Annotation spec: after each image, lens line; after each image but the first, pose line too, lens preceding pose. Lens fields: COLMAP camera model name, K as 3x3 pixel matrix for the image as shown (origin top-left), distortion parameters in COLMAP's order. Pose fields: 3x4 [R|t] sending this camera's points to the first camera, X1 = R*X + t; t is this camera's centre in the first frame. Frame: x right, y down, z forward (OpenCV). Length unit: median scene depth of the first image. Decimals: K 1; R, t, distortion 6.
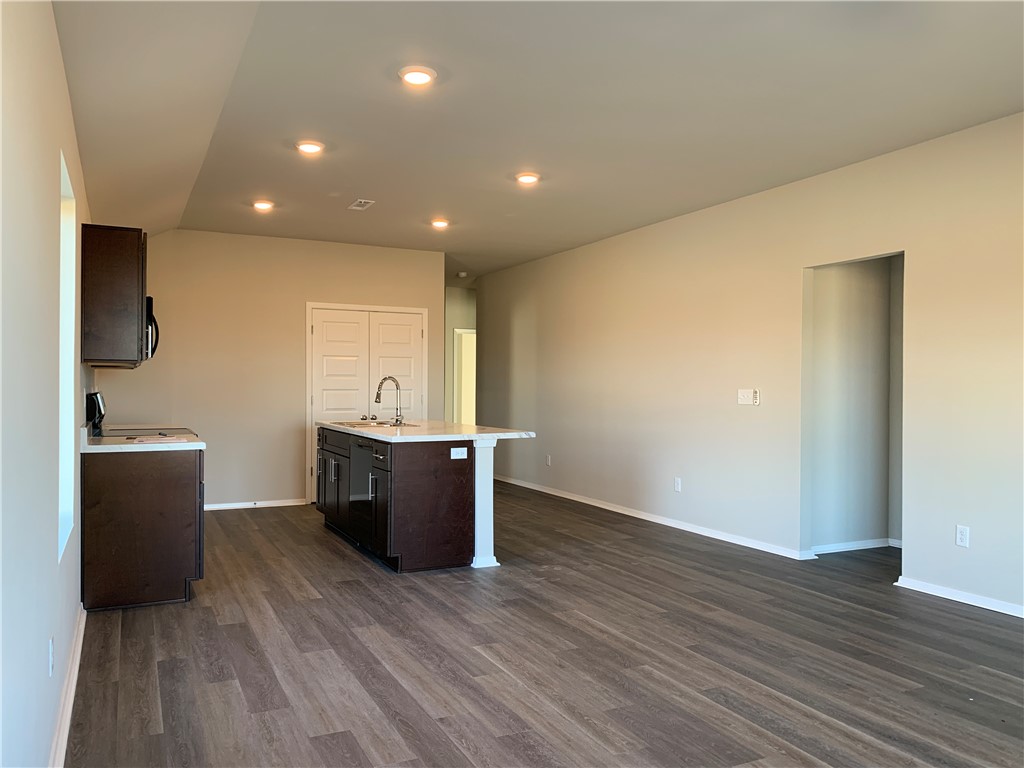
lens RADIAL K [[785.2, 0, 503.9], [0, 785.2, 389.7], [0, 0, 1]] dist [0.027075, -0.015609]
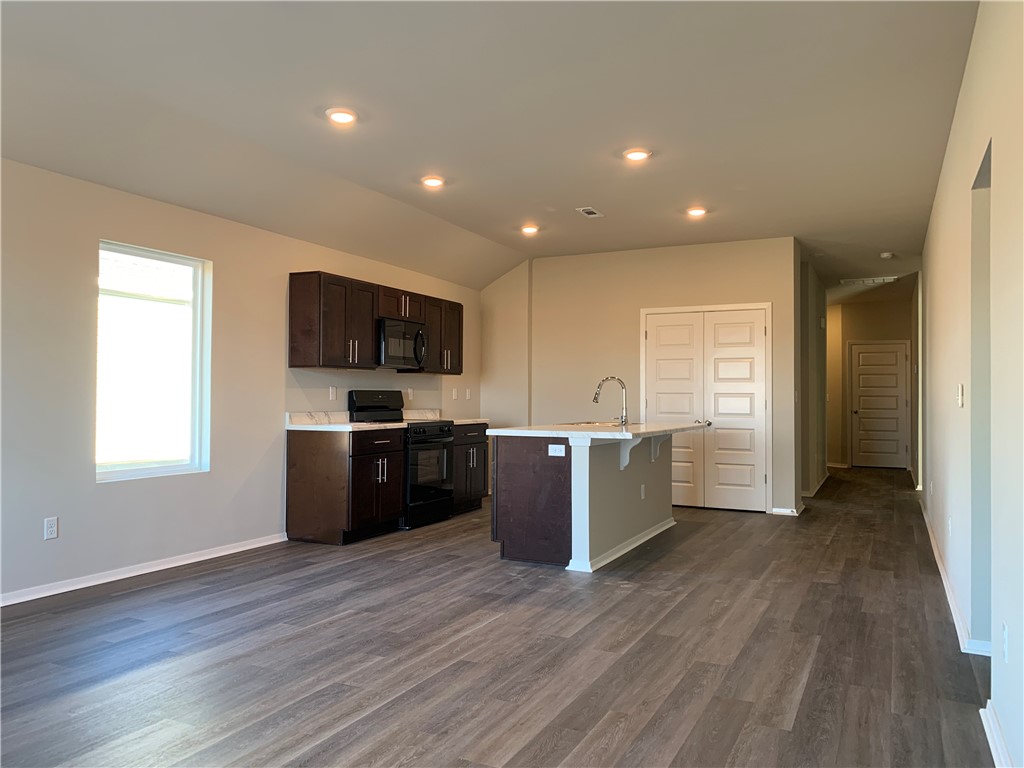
lens RADIAL K [[785.2, 0, 500.8], [0, 785.2, 378.2], [0, 0, 1]] dist [0.027075, -0.015609]
pose [[0.607351, -0.021062, -0.794154, 0.900298], [-0.006309, 0.999489, -0.031333, 0.027633], [0.794408, 0.024041, 0.606908, 0.437687]]
